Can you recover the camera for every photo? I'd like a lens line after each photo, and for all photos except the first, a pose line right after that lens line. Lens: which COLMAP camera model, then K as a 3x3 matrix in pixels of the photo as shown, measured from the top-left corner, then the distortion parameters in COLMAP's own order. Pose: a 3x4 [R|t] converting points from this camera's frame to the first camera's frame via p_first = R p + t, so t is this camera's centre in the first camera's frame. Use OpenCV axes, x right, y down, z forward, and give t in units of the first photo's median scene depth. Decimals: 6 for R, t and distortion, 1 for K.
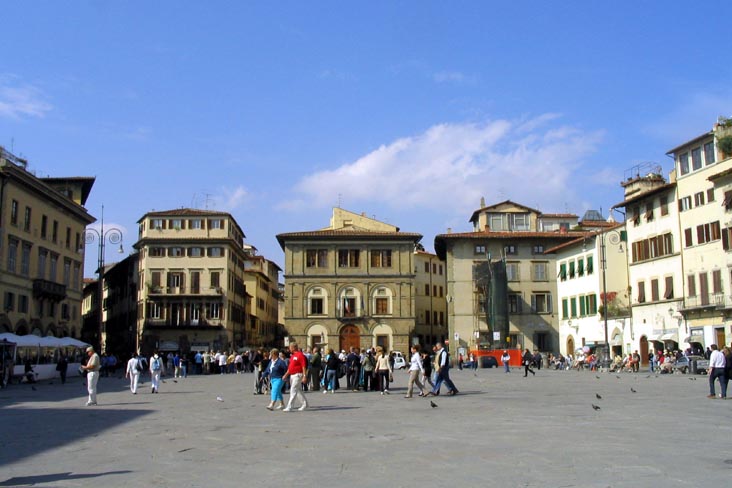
lens RADIAL K [[781.9, 0, 366.0], [0, 781.9, 244.0], [0, 0, 1]] dist [-0.125708, 0.012110]
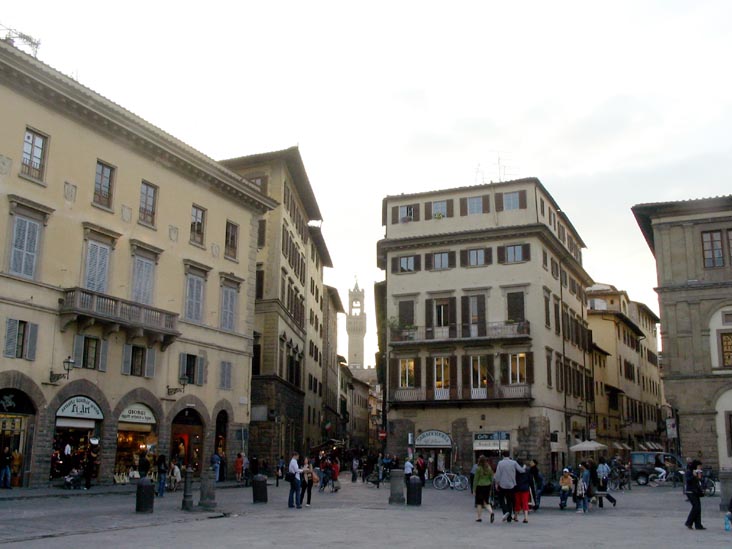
lens RADIAL K [[800.6, 0, 366.0], [0, 800.6, 274.5], [0, 0, 1]] dist [-0.178430, 0.235903]
pose [[0.885984, -0.088356, -0.455221, -0.044108], [0.051215, 0.994319, -0.093313, 0.070049], [0.460879, 0.059360, 0.885476, 0.512258]]
